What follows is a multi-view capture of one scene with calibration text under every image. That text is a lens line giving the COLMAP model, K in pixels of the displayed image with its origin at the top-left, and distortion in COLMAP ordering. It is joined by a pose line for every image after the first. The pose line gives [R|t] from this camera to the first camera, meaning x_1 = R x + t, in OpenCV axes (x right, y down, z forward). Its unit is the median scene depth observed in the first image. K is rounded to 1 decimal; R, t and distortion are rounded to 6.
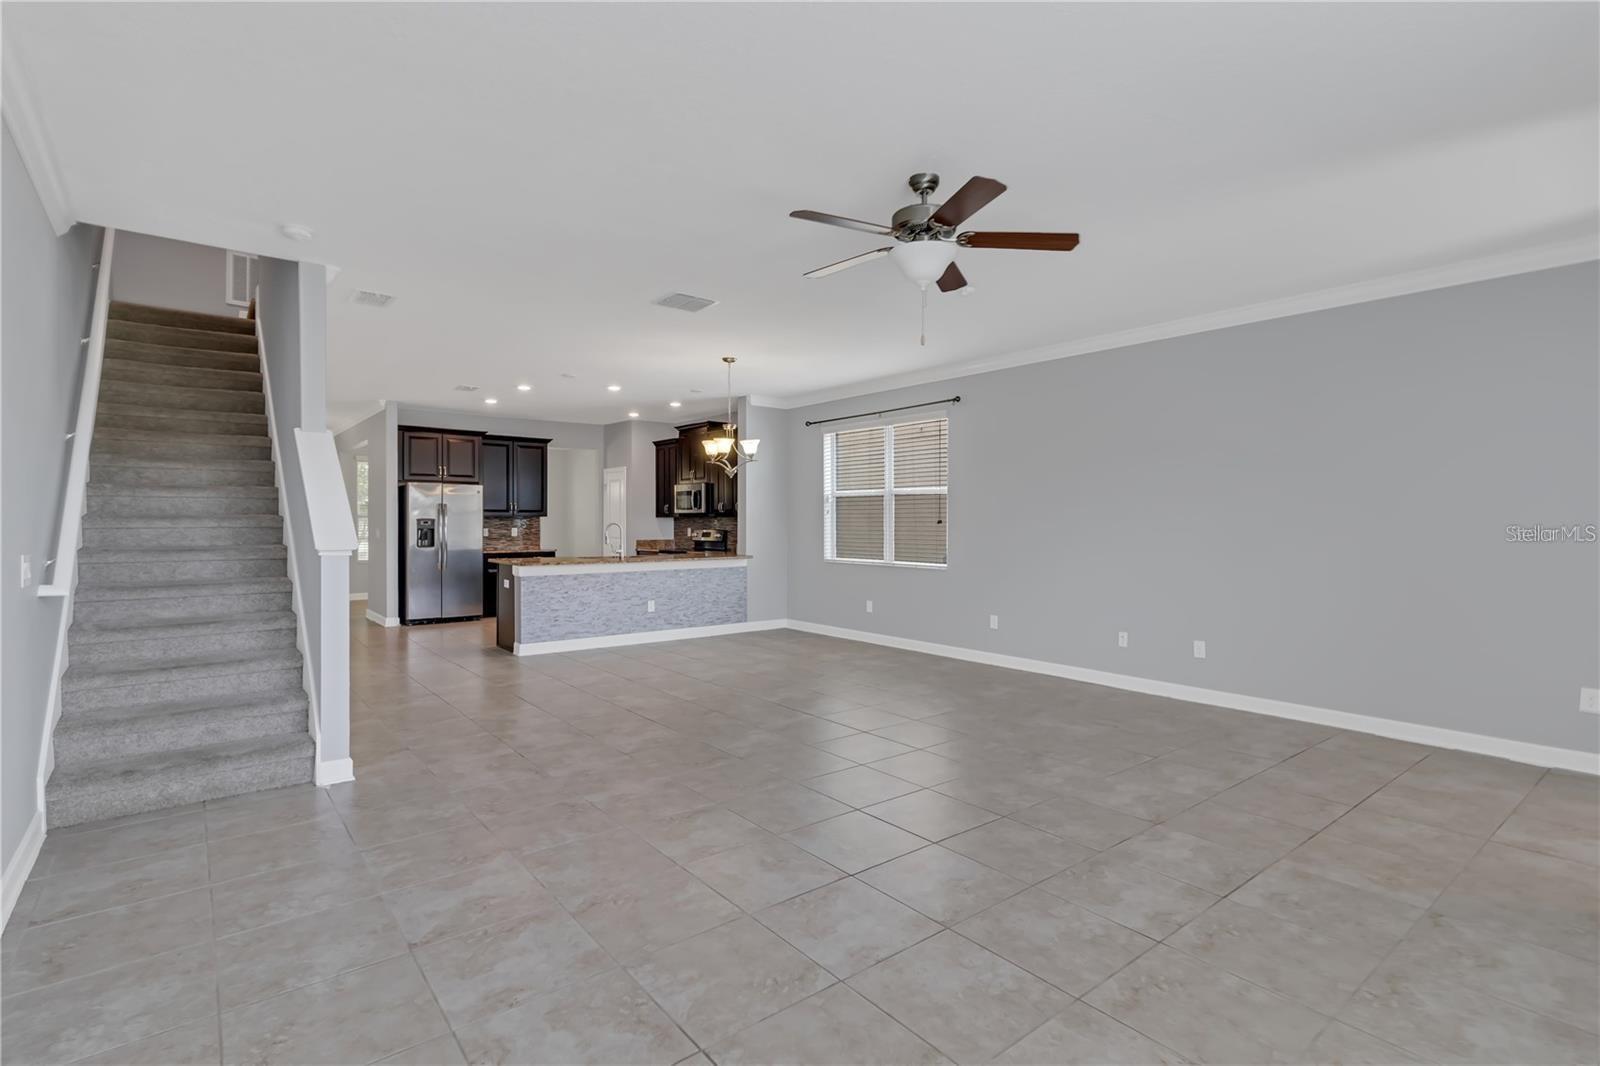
lens RADIAL K [[737.7, 0, 806.9], [0, 737.7, 524.0], [0, 0, 1]] dist [0.005776, -0.001954]
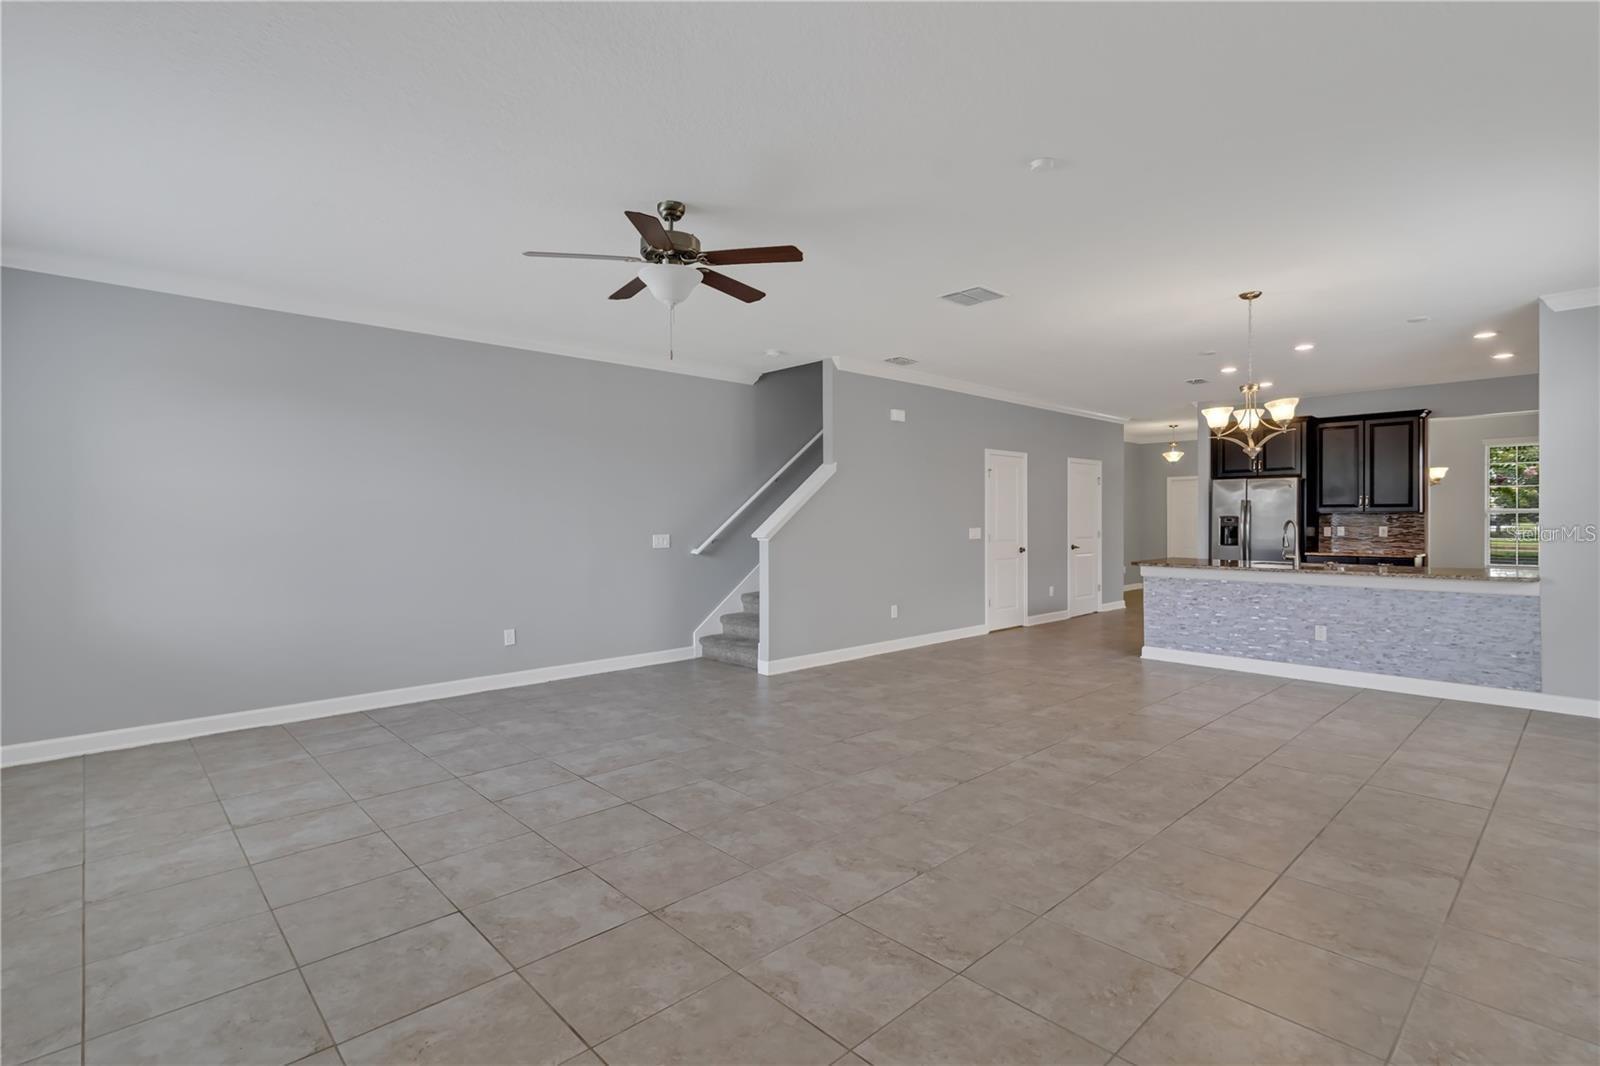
lens RADIAL K [[737.7, 0, 806.6], [0, 737.7, 530.4], [0, 0, 1]] dist [0.005776, -0.001954]
pose [[0.113808, 0.013986, -0.993404, 1.039122], [0.000075, 0.999901, 0.014086, -0.005899], [0.993503, -0.001677, 0.113796, 0.886167]]
